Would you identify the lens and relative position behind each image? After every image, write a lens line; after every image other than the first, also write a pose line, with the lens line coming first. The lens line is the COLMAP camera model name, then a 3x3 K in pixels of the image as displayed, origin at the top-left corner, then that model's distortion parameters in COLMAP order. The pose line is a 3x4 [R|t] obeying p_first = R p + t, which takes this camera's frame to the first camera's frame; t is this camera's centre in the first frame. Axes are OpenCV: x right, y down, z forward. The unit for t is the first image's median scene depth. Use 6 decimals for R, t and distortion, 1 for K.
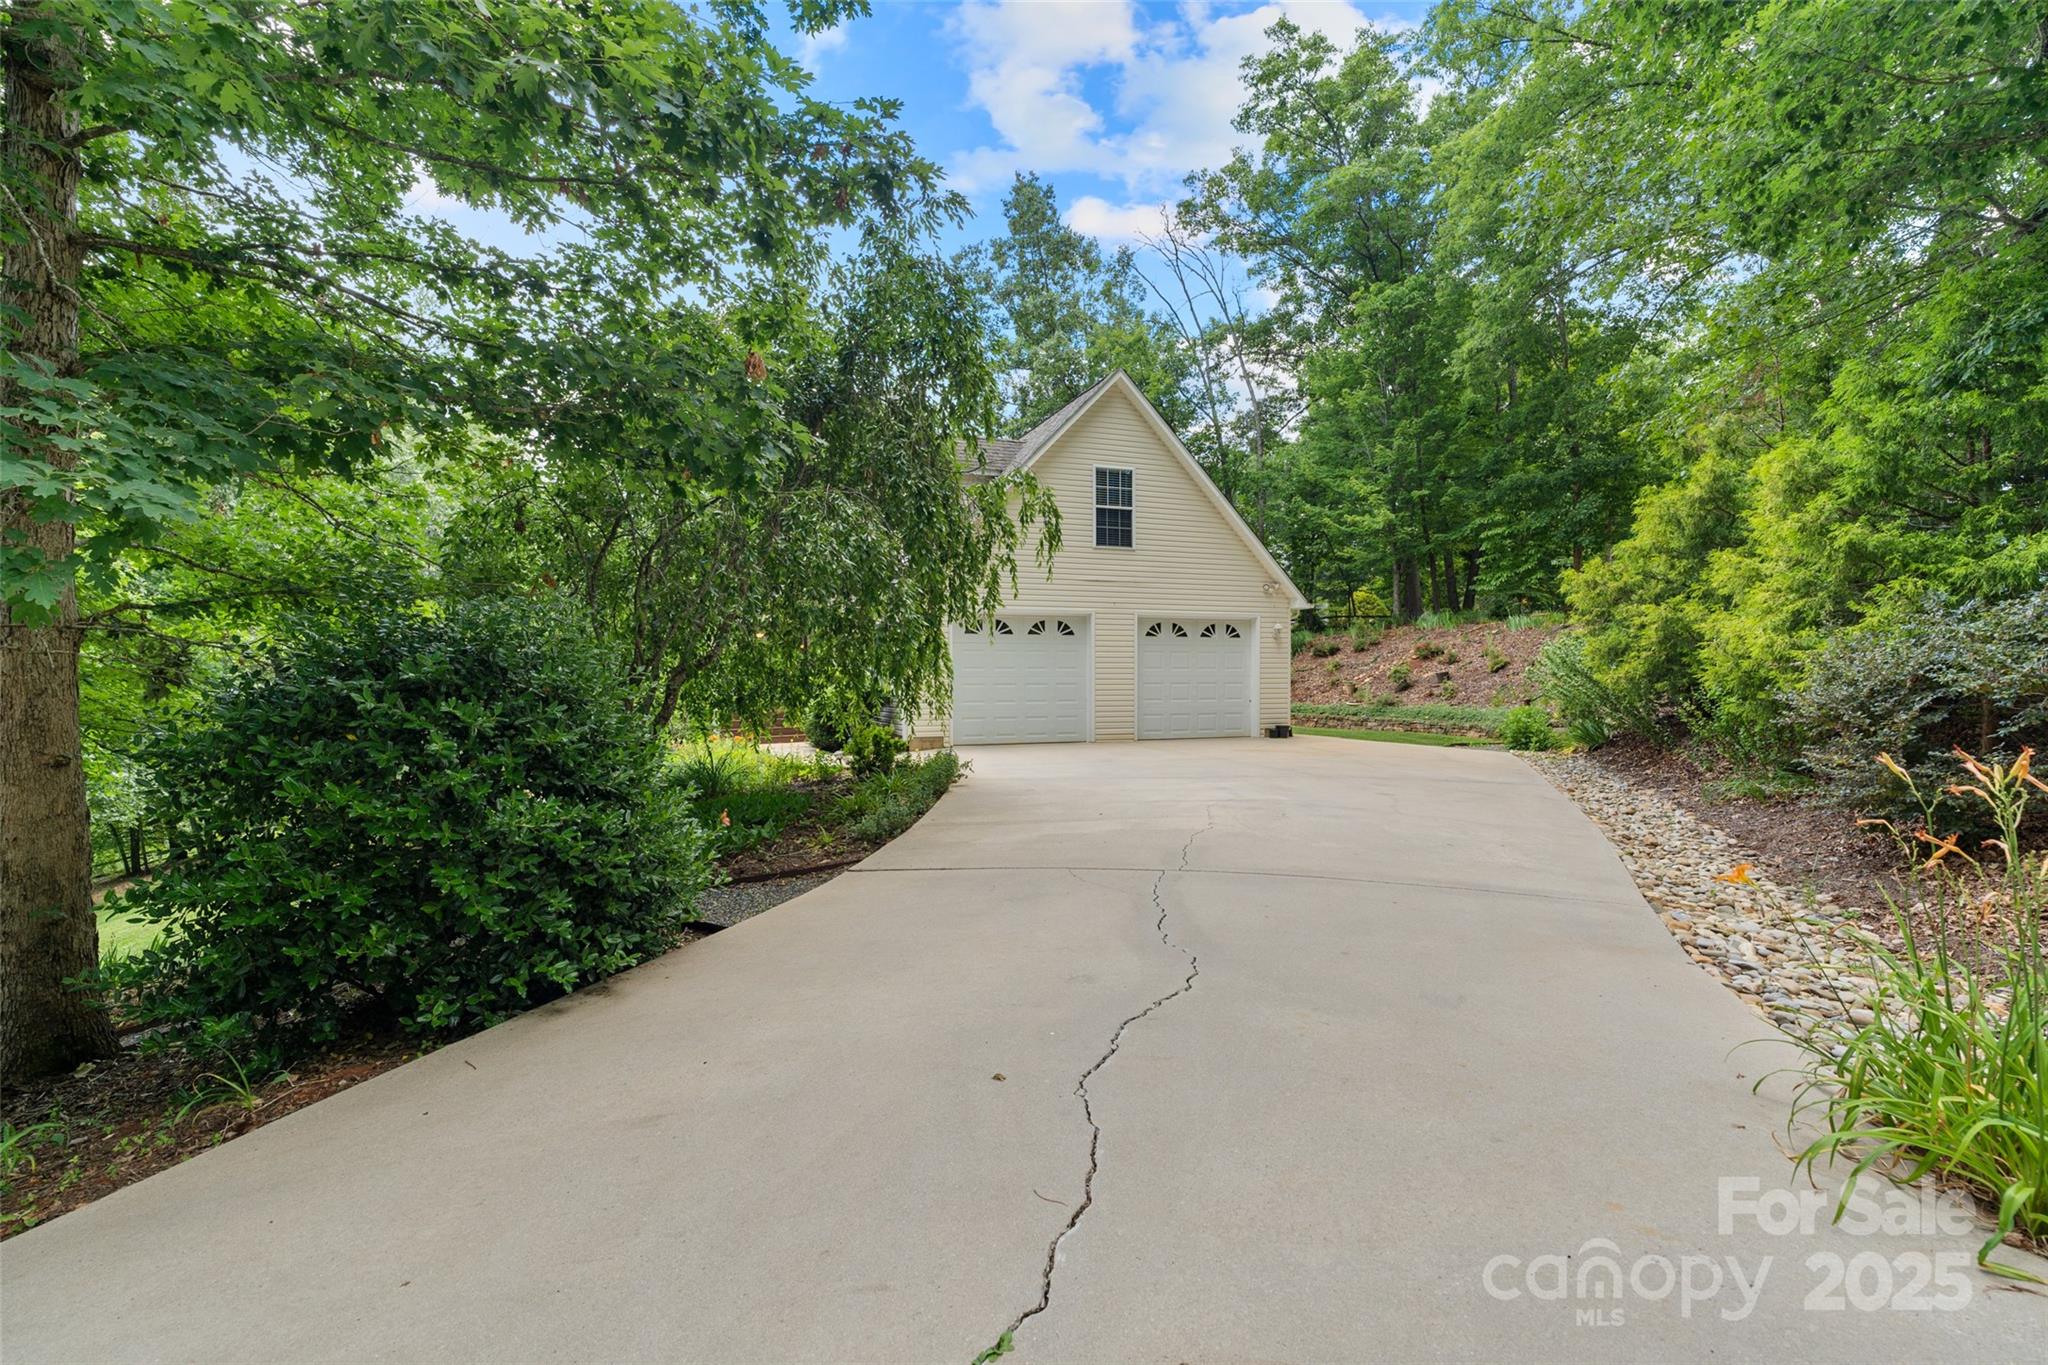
lens RADIAL K [[955.0, 0, 1018.6], [0, 955.0, 683.8], [0, 0, 1]] dist [-0.004127, -0.000052]
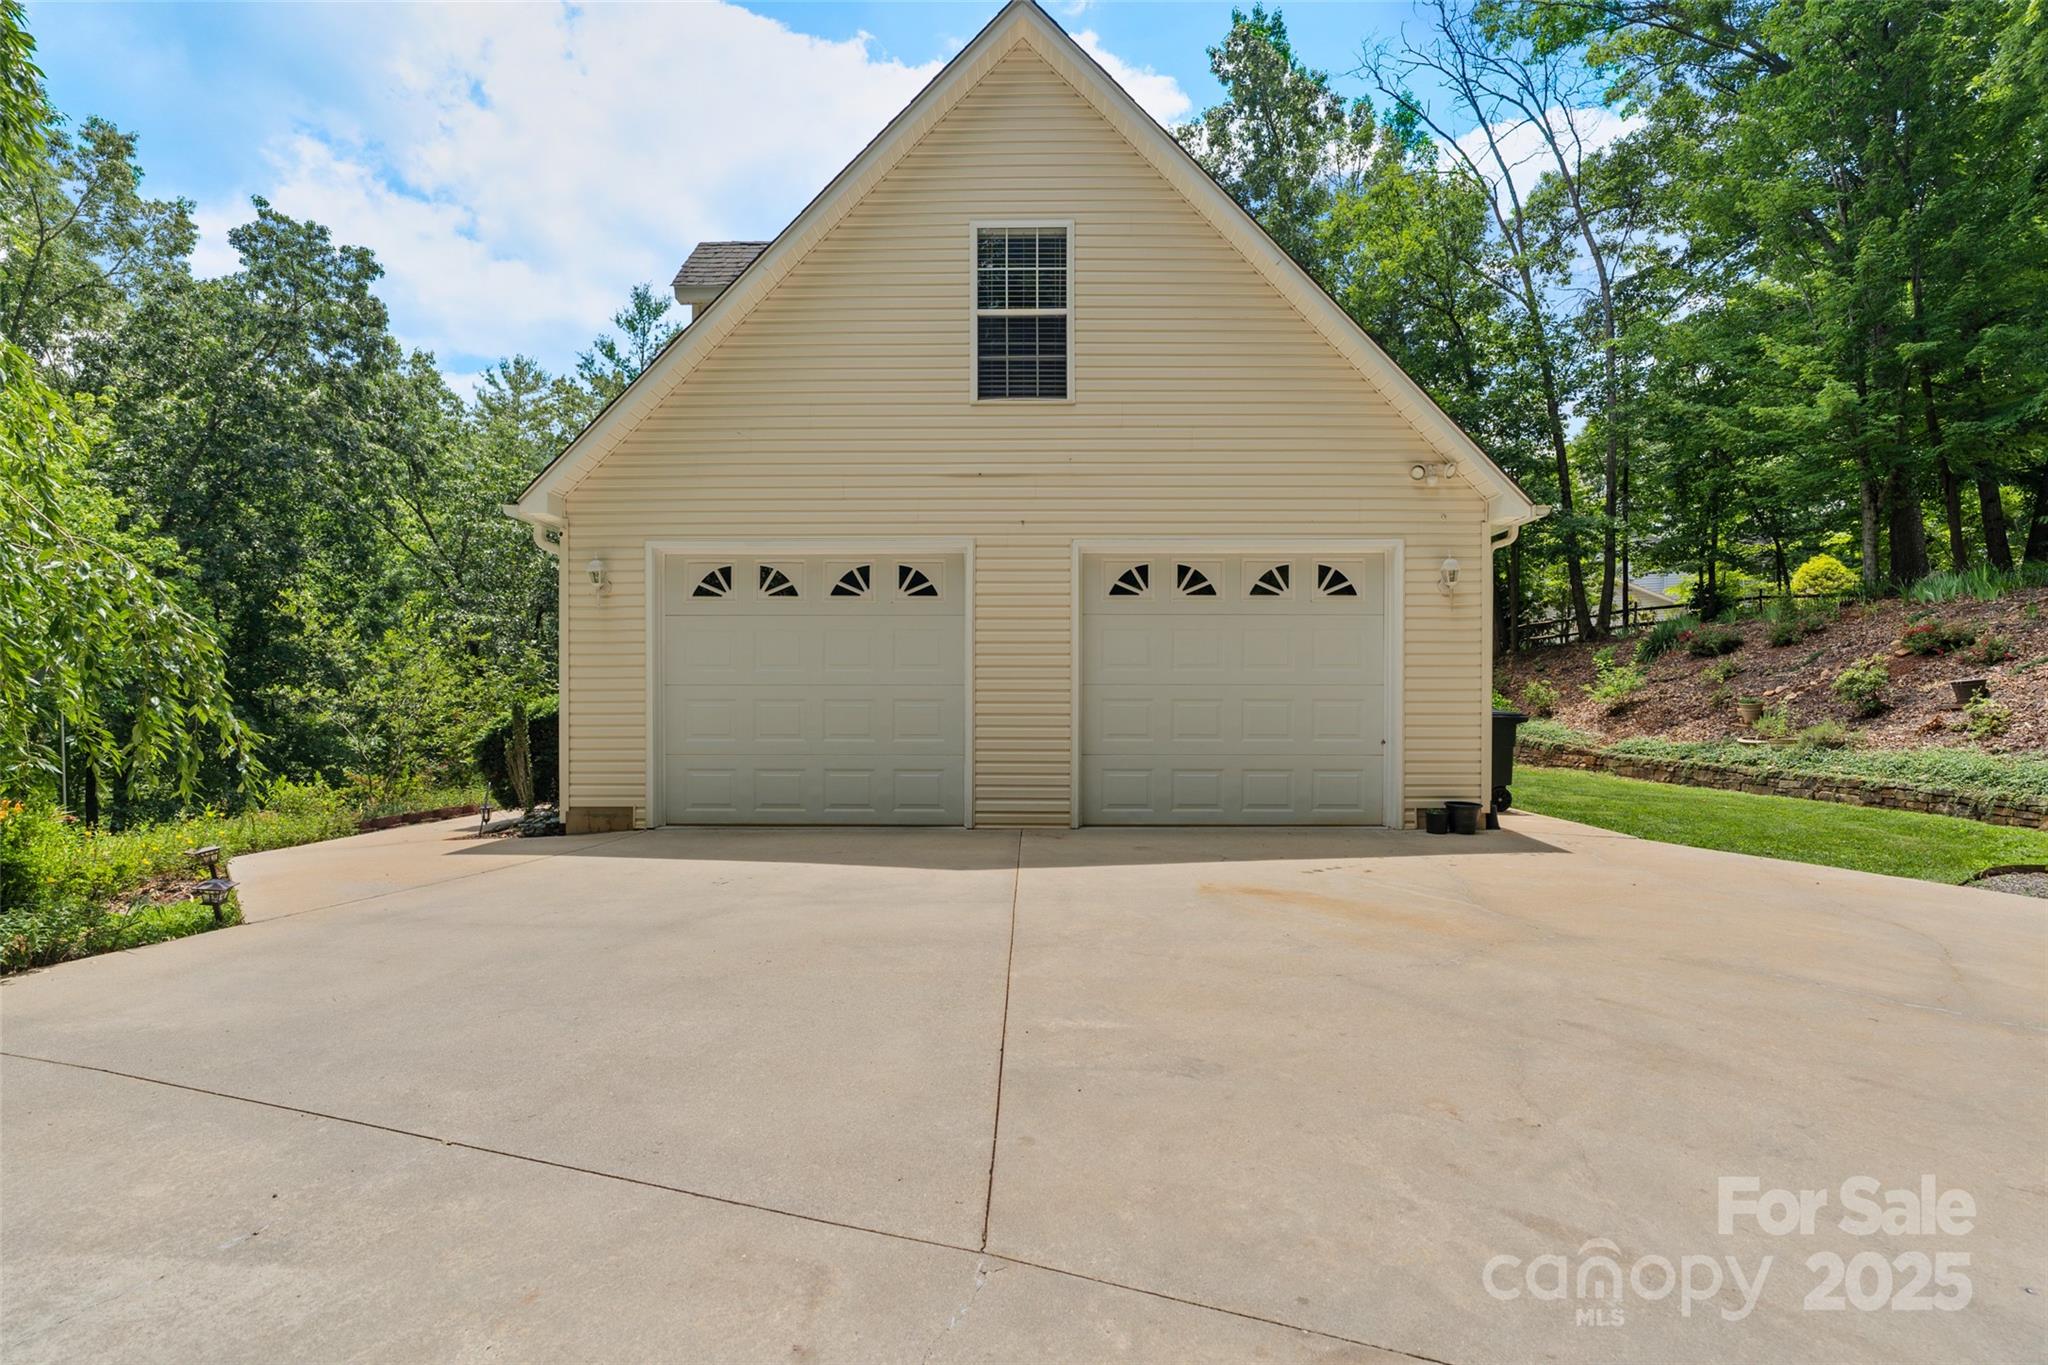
lens RADIAL K [[955.0, 0, 1018.6], [0, 955.0, 683.8], [0, 0, 1]] dist [-0.004127, -0.000052]
pose [[0.930207, 0.001481, -0.367033, 0.179508], [-0.006868, 0.999887, -0.013372, -0.001363], [0.366972, 0.014960, 0.930112, 0.390241]]
